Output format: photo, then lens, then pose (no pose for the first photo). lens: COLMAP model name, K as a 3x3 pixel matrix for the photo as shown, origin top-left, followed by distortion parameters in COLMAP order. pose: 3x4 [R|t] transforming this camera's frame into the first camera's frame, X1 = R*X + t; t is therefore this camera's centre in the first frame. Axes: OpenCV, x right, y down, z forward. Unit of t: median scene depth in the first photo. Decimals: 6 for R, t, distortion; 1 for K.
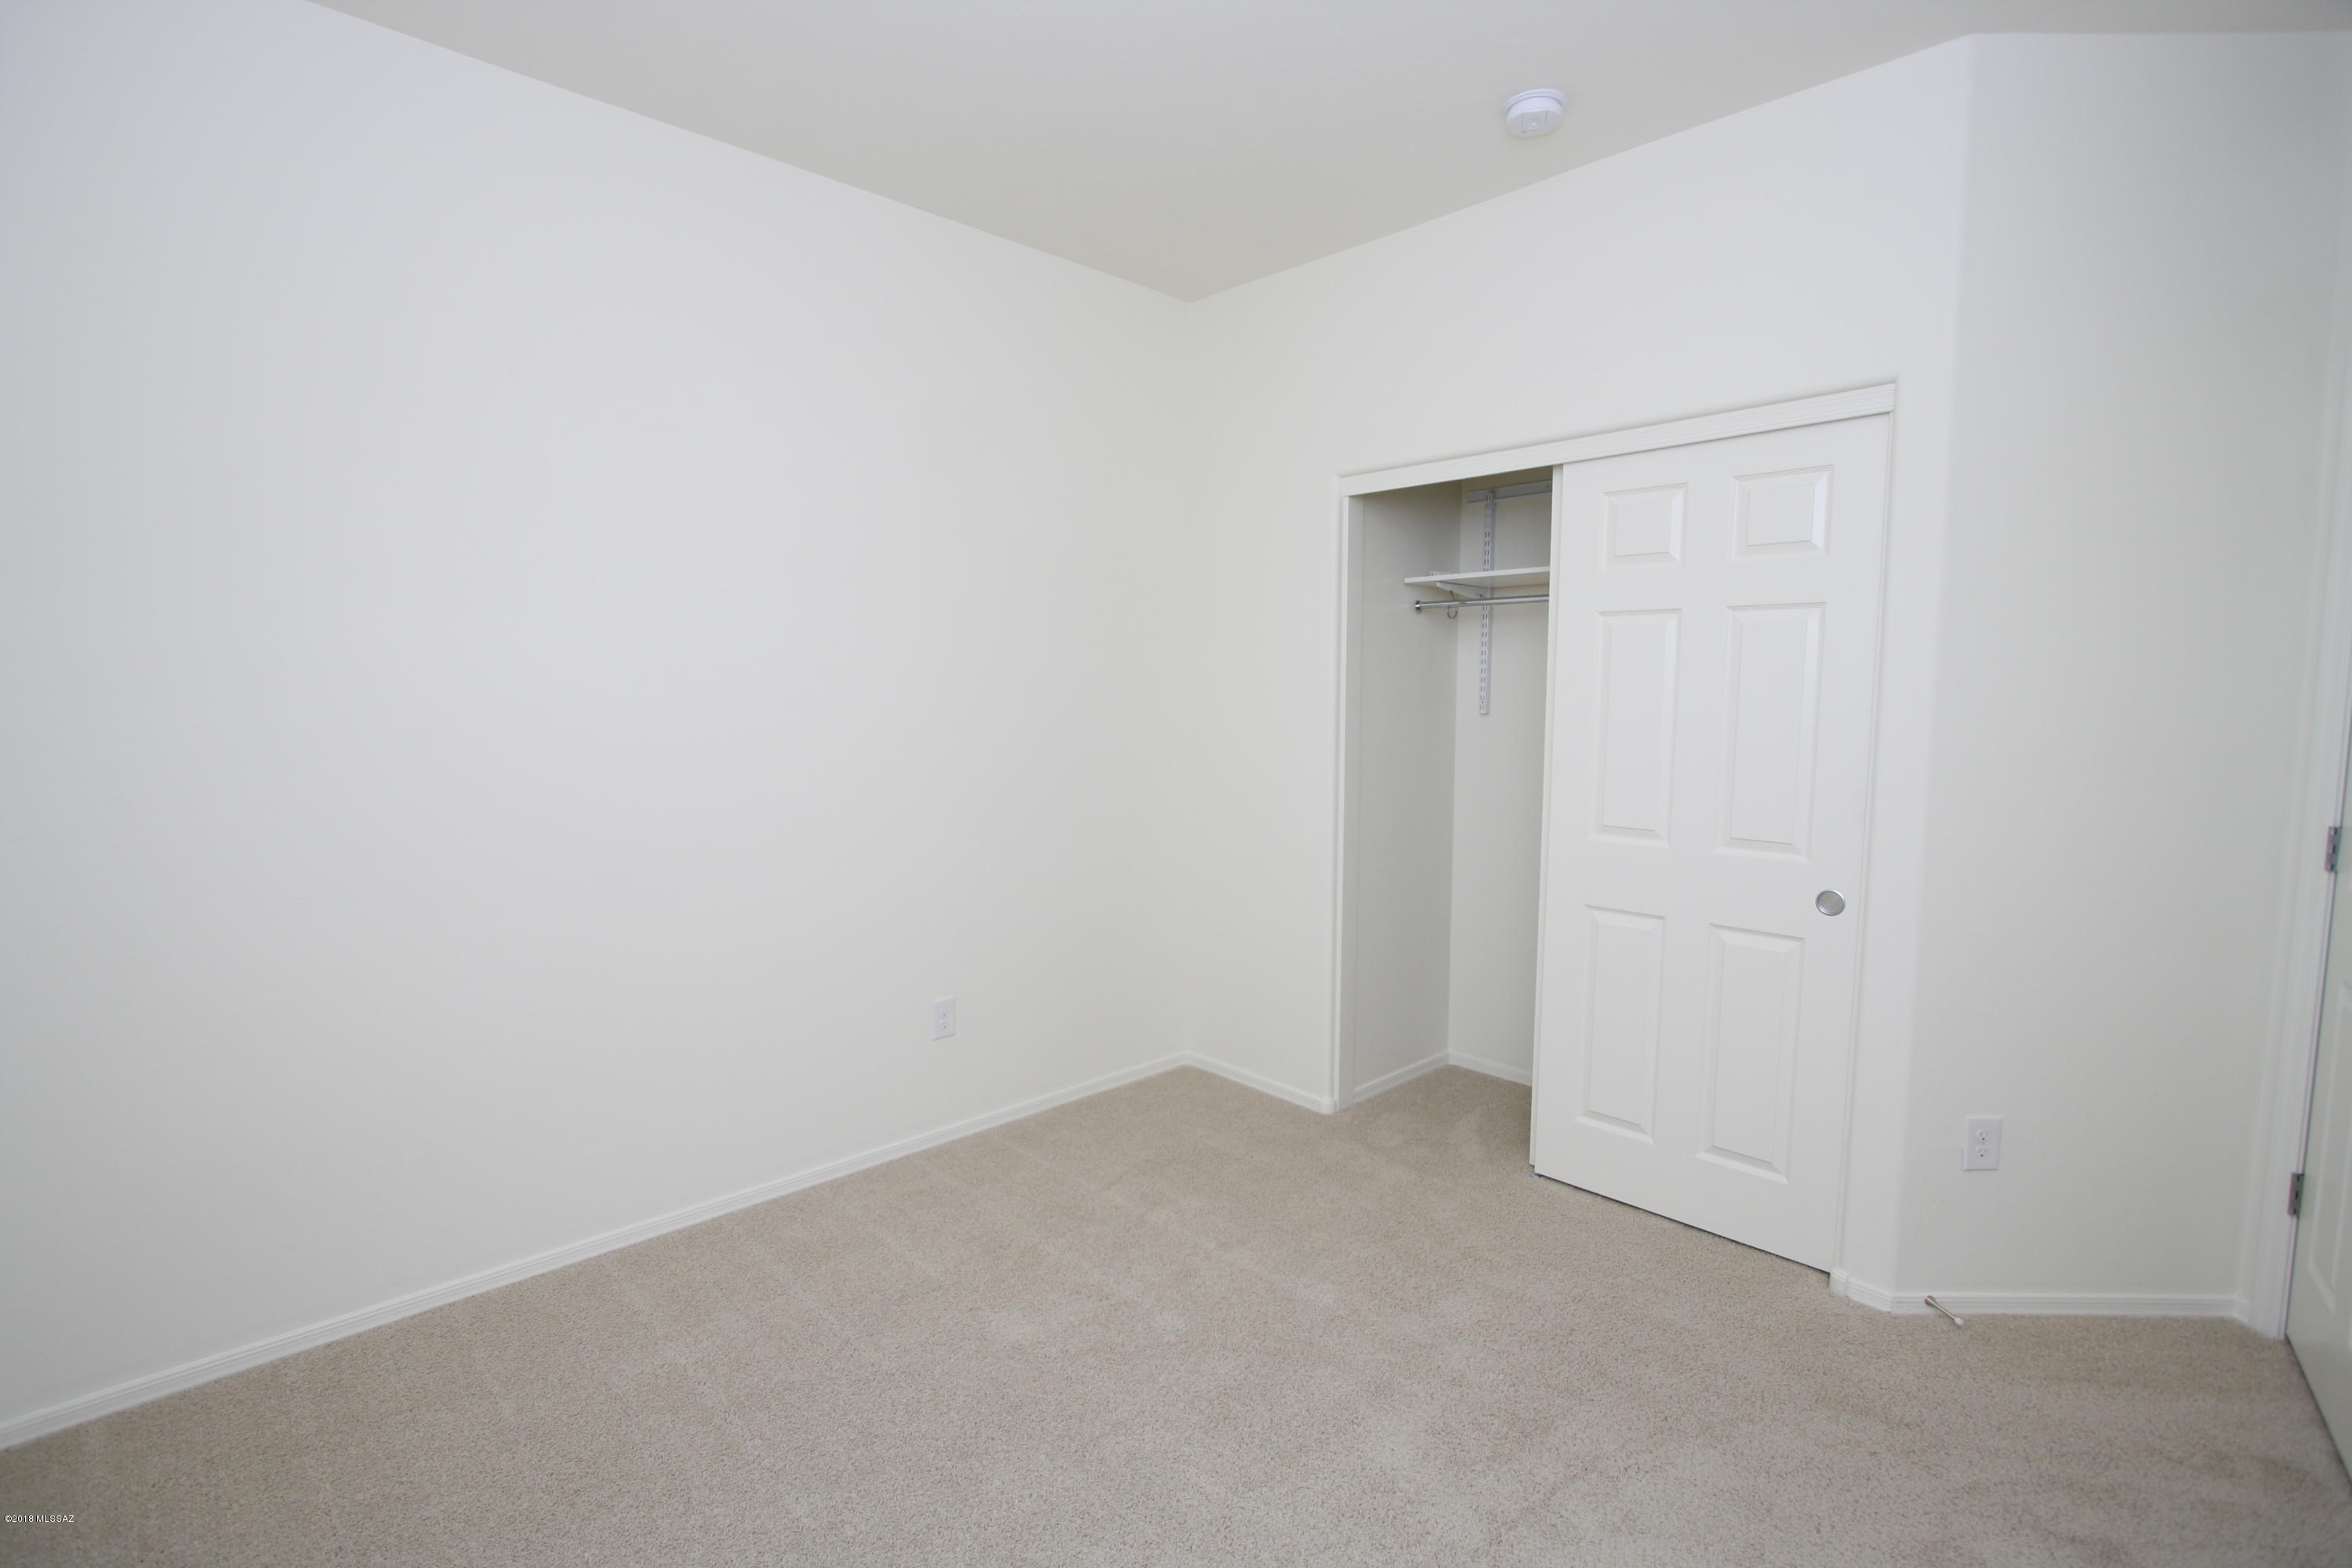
lens RADIAL K [[1098.8, 0, 1164.1], [0, 1098.8, 782.5], [0, 0, 1]] dist [-0.021266, 0.004621]
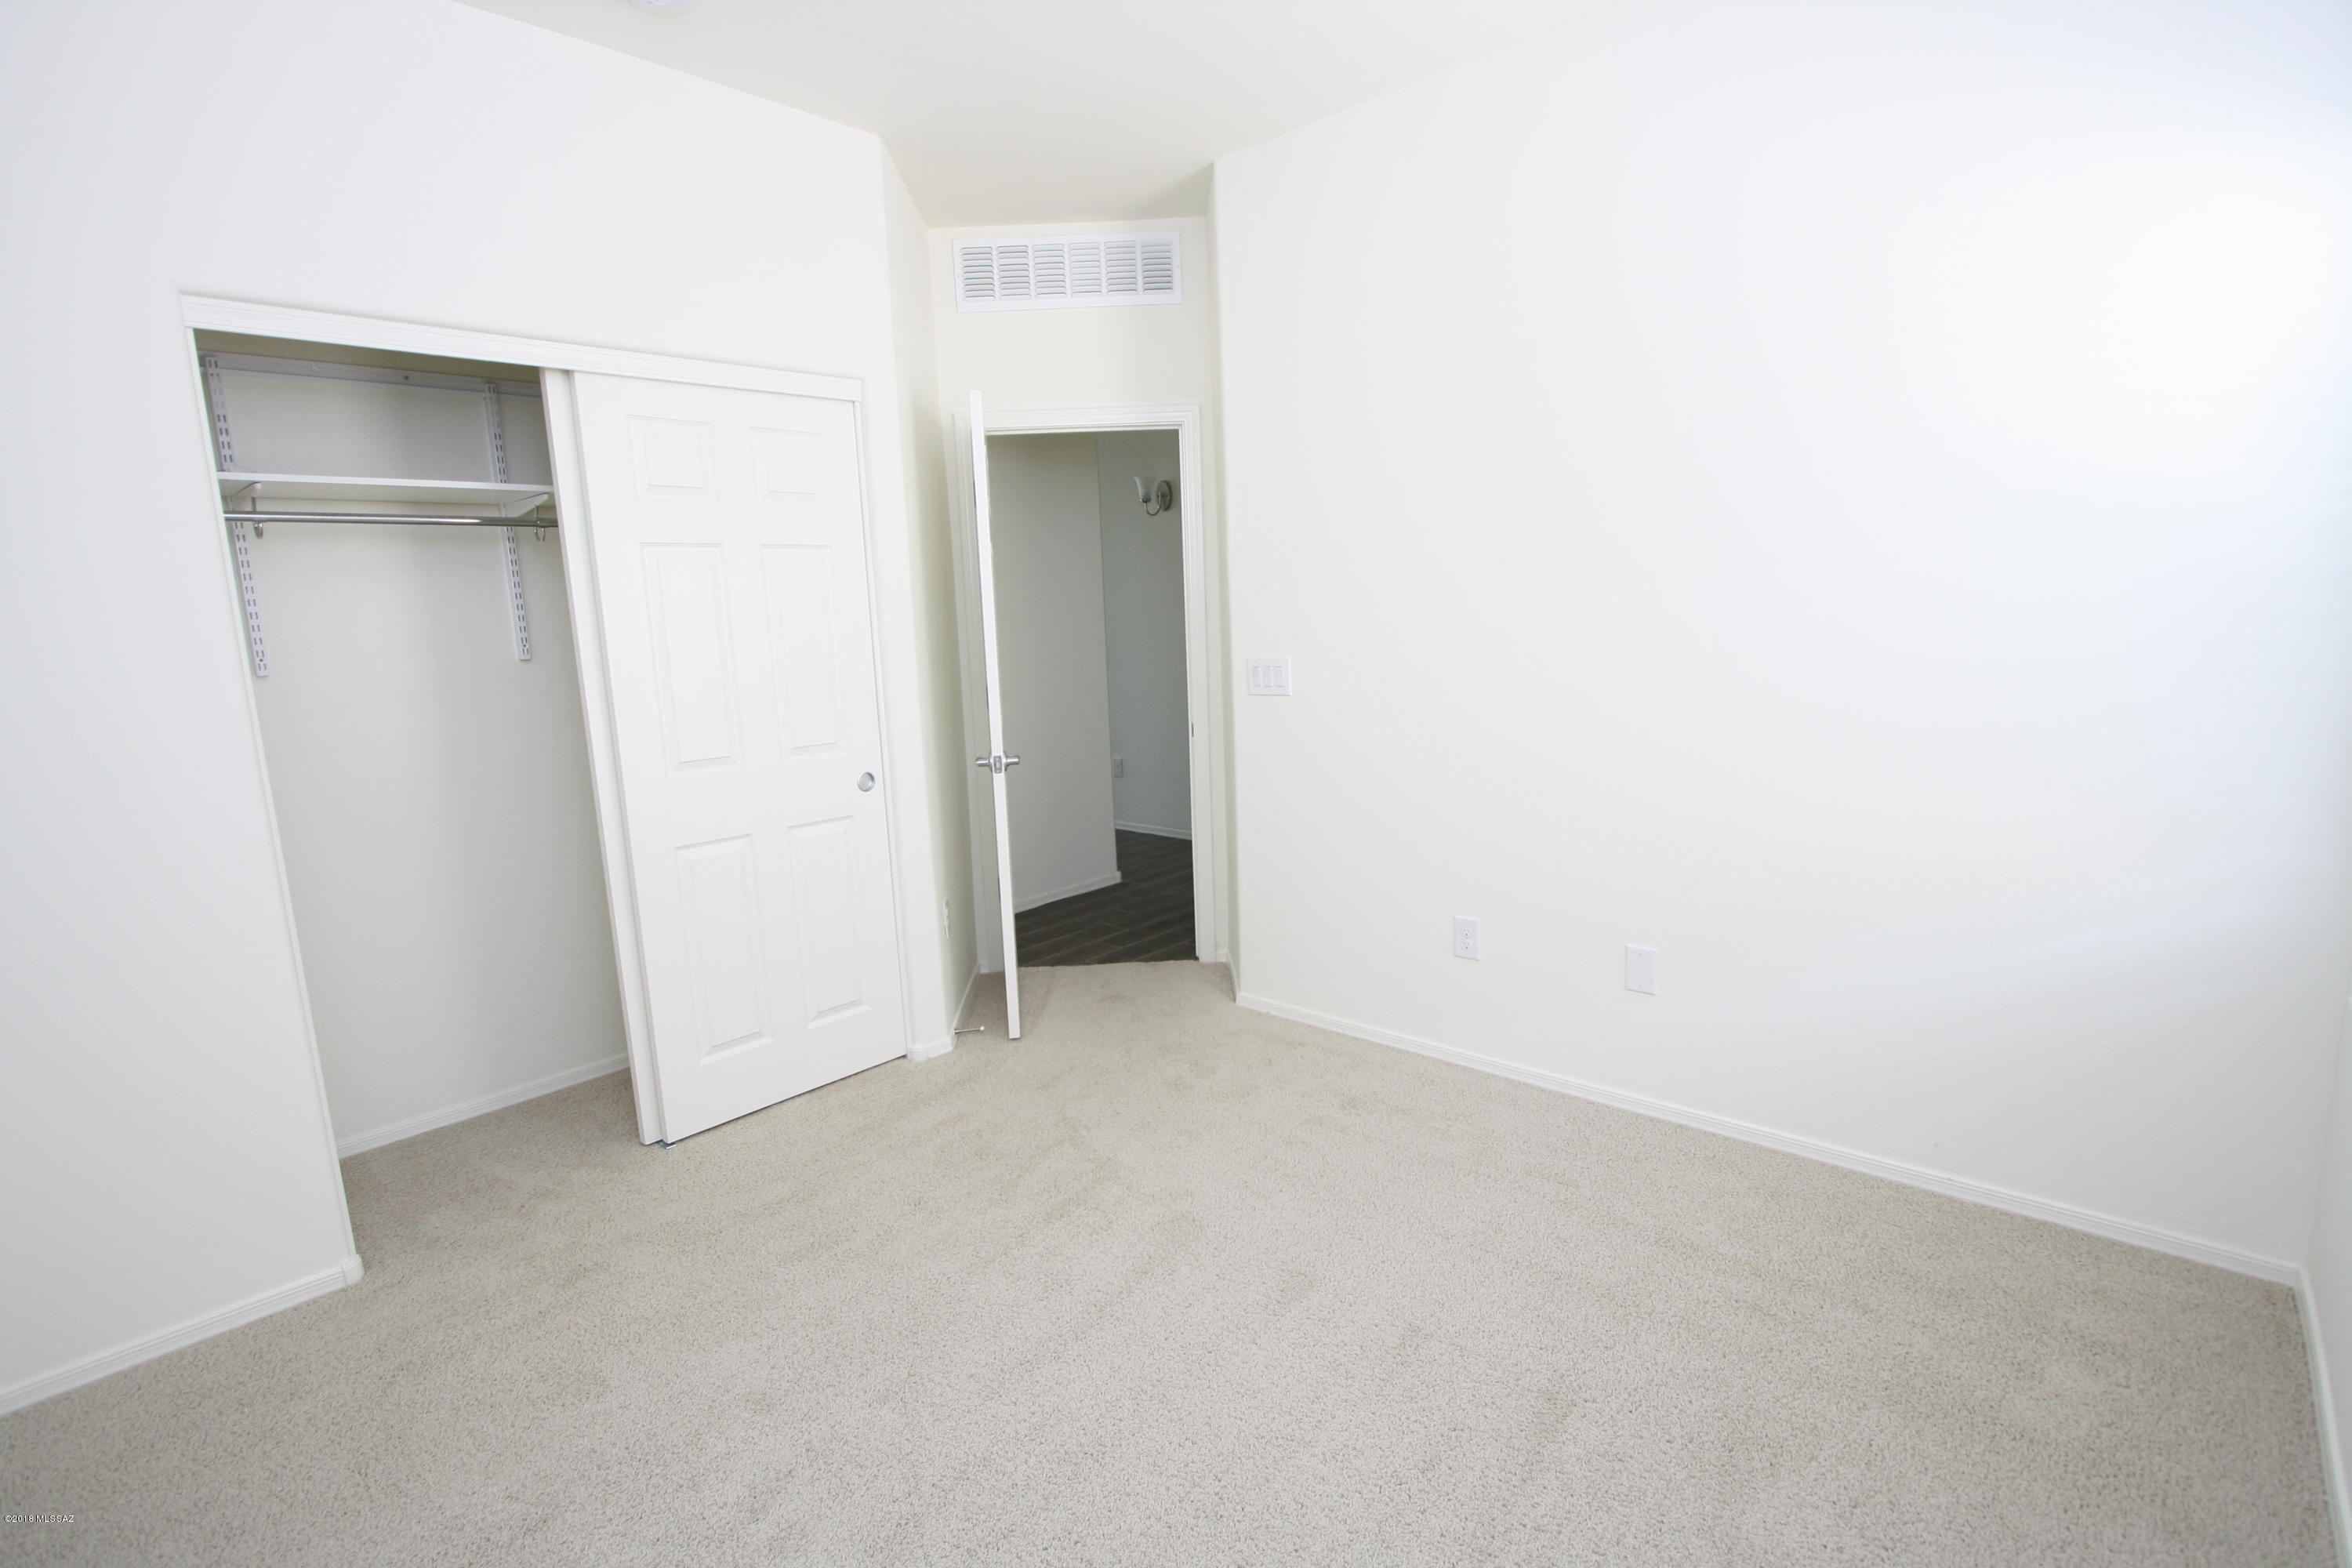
lens RADIAL K [[1098.8, 0, 1164.9], [0, 1098.8, 785.8], [0, 0, 1]] dist [-0.021266, 0.004621]
pose [[-0.064228, -0.166239, 0.983992, -0.636306], [0.126979, 0.976652, 0.173287, -0.059307], [-0.989824, 0.136076, -0.041619, 0.654480]]
